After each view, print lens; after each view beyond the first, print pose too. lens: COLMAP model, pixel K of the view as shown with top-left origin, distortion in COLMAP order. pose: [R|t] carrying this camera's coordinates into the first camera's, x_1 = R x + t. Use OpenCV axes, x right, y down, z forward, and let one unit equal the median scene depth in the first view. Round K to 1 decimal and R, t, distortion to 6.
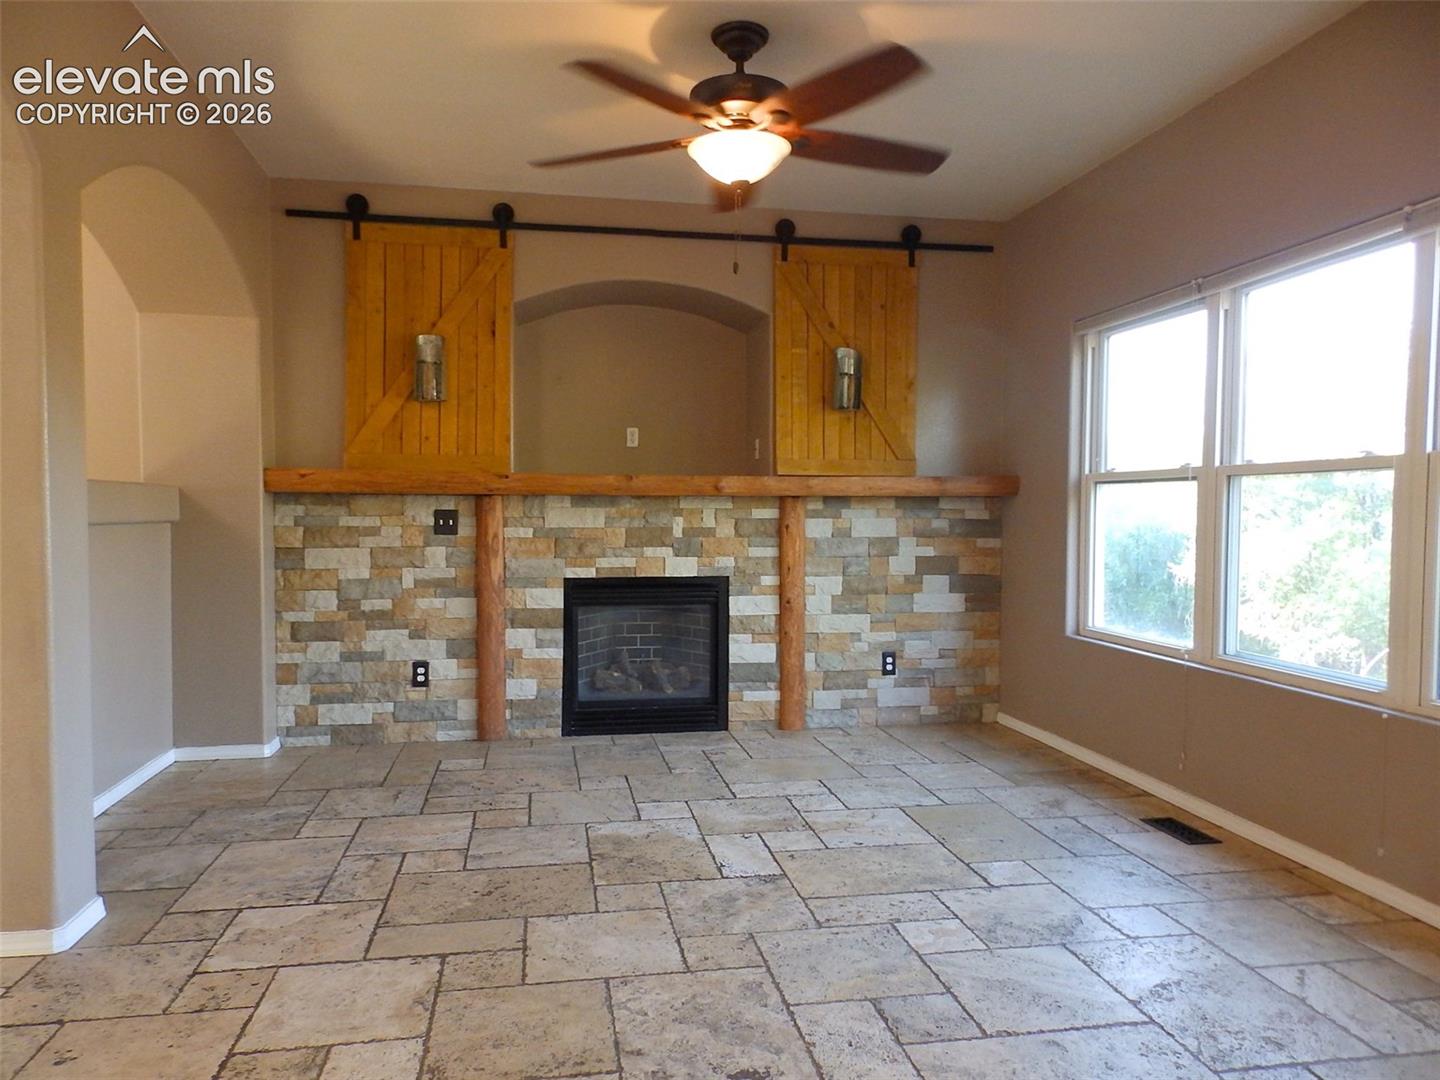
lens RADIAL K [[935.0, 0, 720.0], [0, 935.0, 540.0], [0, 0, 1]] dist [-0.003919, -0.002761]
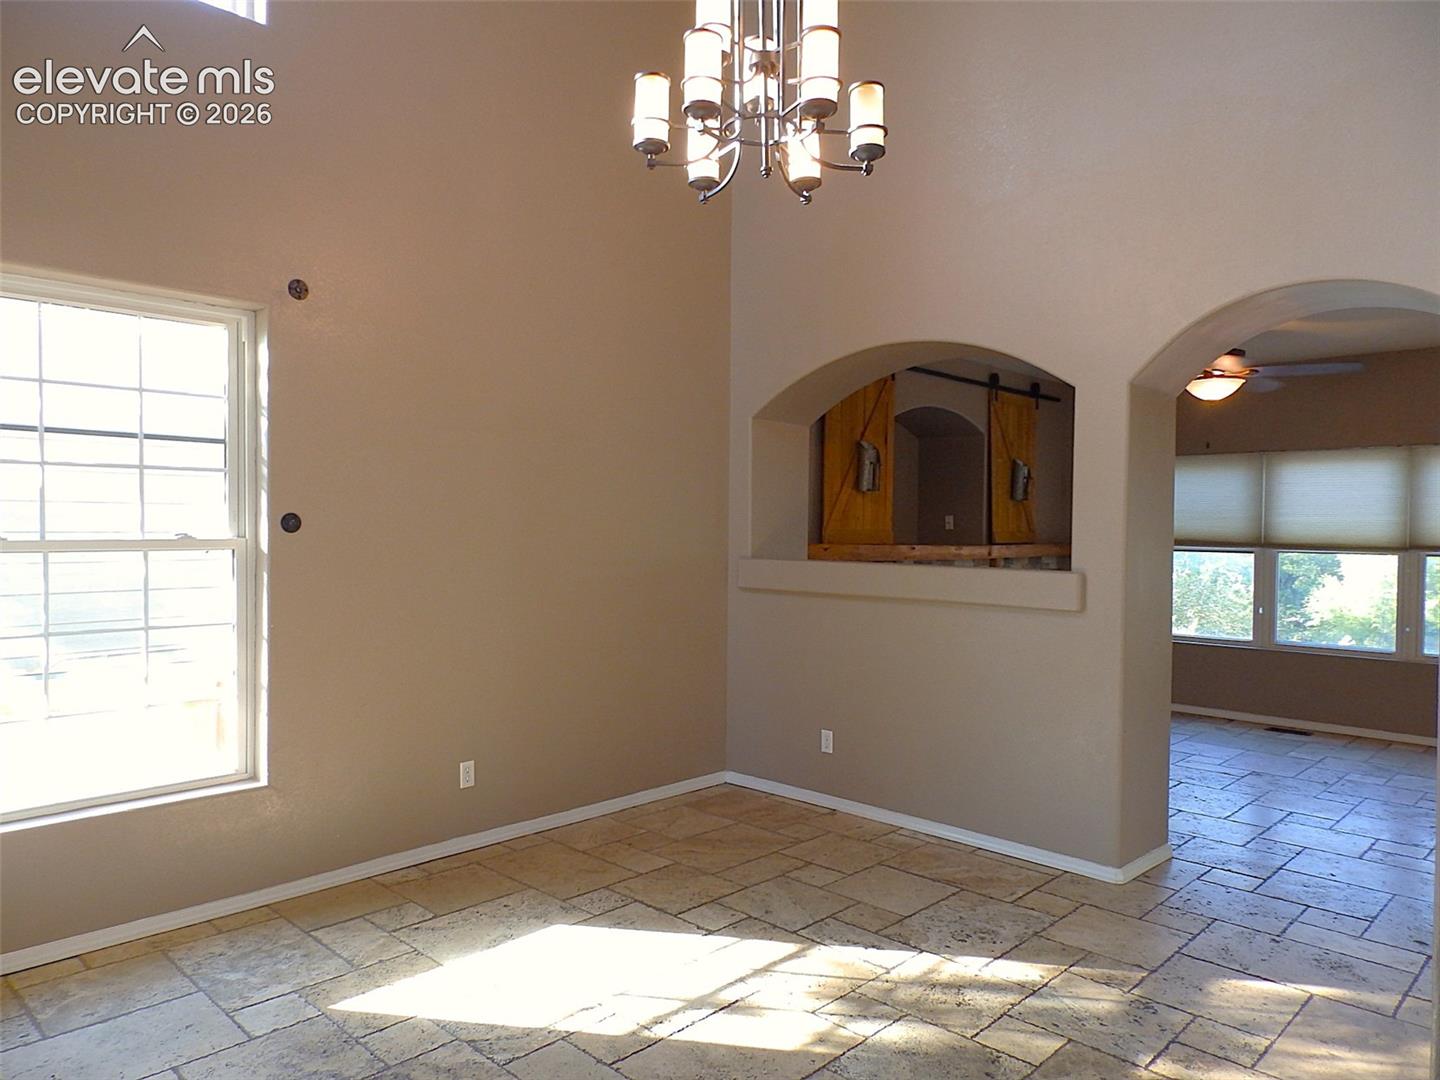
lens RADIAL K [[935.0, 0, 720.0], [0, 935.0, 540.0], [0, 0, 1]] dist [-0.003919, -0.002761]
pose [[0.823407, -0.000456, 0.567451, -1.242013], [0.006939, 0.999933, -0.009266, -0.066841], [-0.567409, 0.011567, 0.823355, 0.009040]]
